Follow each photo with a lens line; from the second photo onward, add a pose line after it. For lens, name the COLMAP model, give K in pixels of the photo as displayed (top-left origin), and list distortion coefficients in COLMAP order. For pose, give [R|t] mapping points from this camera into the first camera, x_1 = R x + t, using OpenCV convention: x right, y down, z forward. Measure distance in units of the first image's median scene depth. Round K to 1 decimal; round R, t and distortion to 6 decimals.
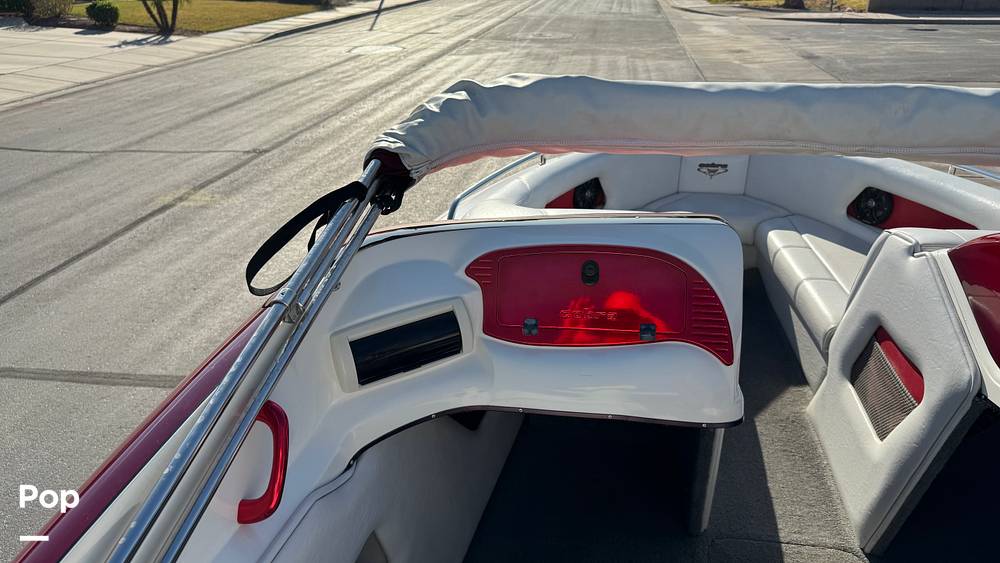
lens RADIAL K [[722.5, 0, 494.8], [0, 722.5, 278.4], [0, 0, 1]] dist [-0.005435, -0.009236]
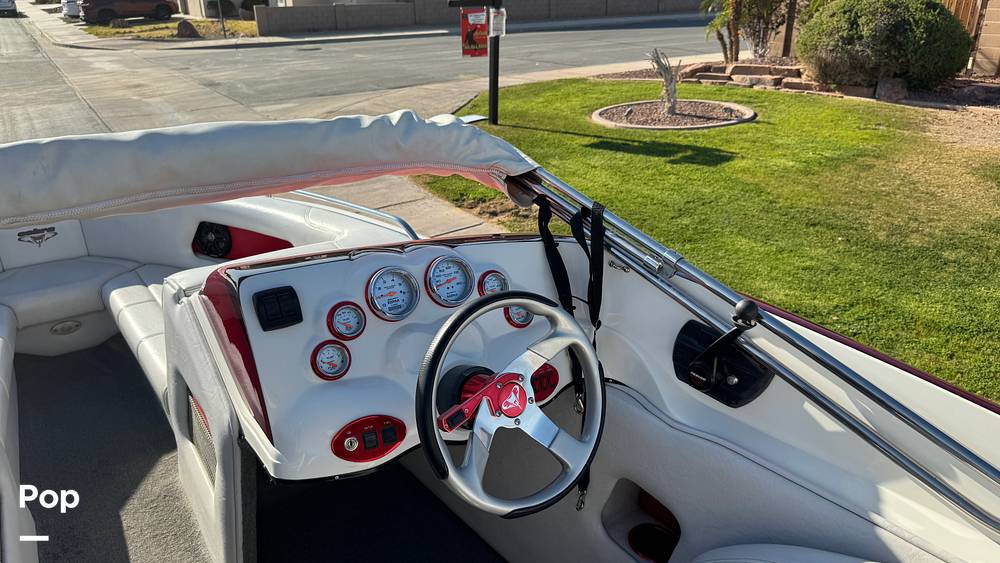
lens RADIAL K [[713.1, 0, 497.6], [0, 713.1, 278.4], [0, 0, 1]] dist [0.088708, -0.125041]
pose [[0.738861, -0.267056, 0.618680, 0.037696], [0.288749, 0.955029, 0.067404, -0.000678], [-0.608858, 0.128841, 0.782746, -0.000369]]
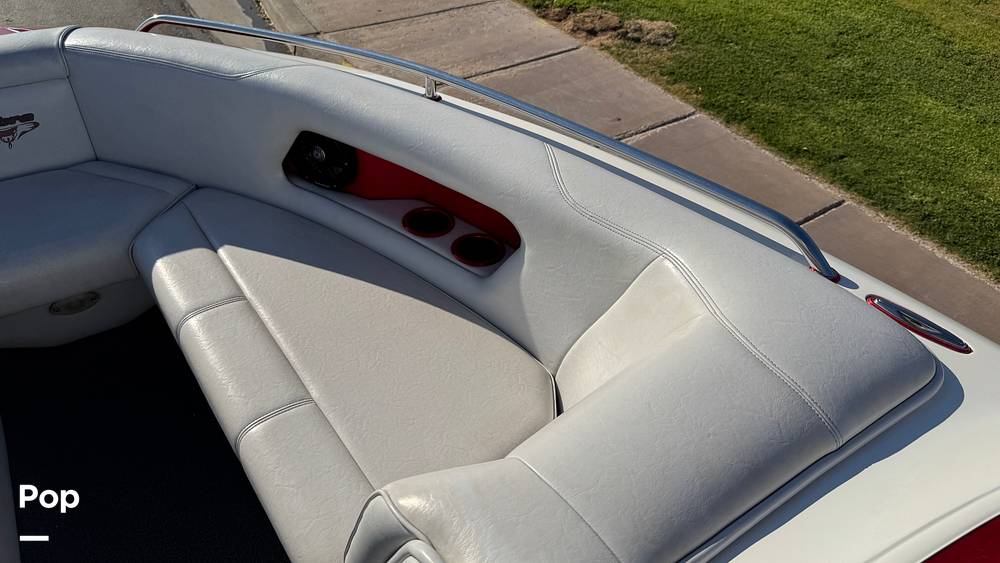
lens RADIAL K [[722.5, 0, 494.8], [0, 722.5, 278.4], [0, 0, 1]] dist [-0.005435, -0.009236]
pose [[0.748739, -0.393303, 0.533576, 0.059537], [0.226964, 0.908411, 0.351109, -0.036628], [-0.622798, -0.141786, 0.769428, 0.098158]]
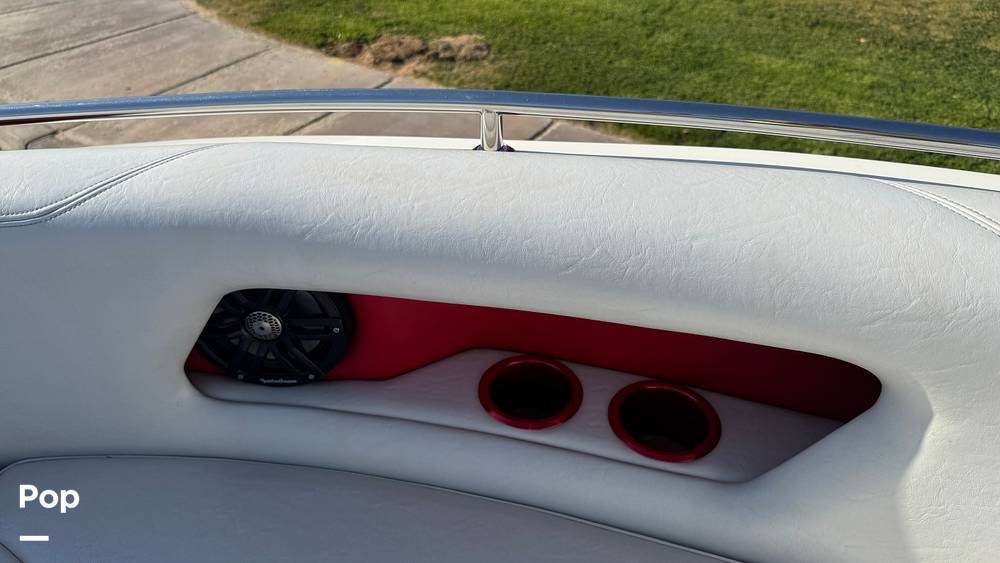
lens RADIAL K [[719.4, 0, 499.3], [0, 719.4, 296.1], [0, 0, 1]] dist [0.006946, -0.035454]
pose [[0.427679, -0.552812, 0.715186, 0.077803], [0.379681, 0.827877, 0.412870, -0.038254], [-0.820325, 0.094967, 0.563957, 0.162340]]
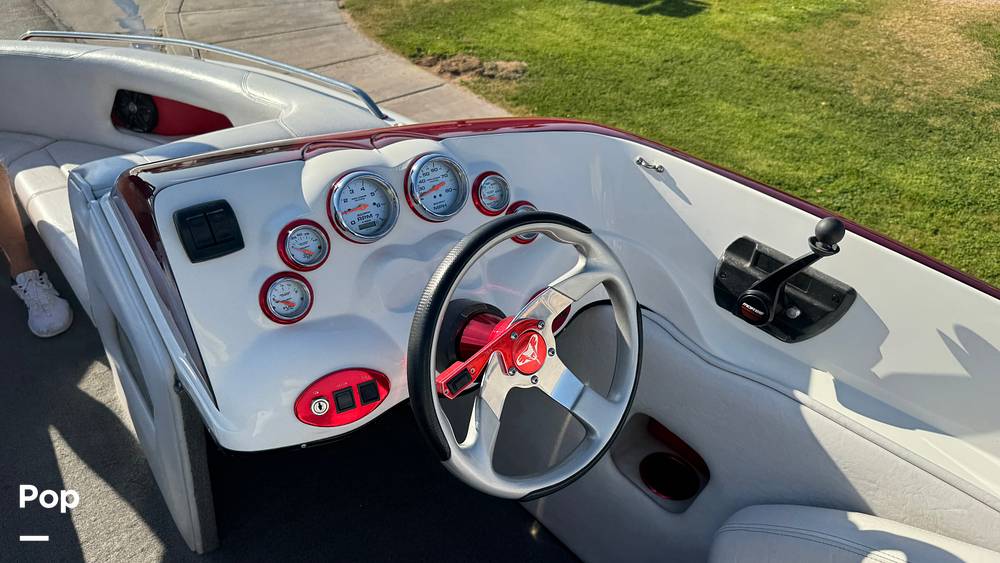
lens RADIAL K [[723.7, 0, 503.0], [0, 723.7, 281.0], [0, 0, 1]] dist [0.036828, -0.065967]
pose [[0.695448, -0.391675, 0.602447, 0.048057], [0.284243, 0.919956, 0.269977, -0.005067], [-0.659968, -0.016514, 0.751112, 0.017715]]
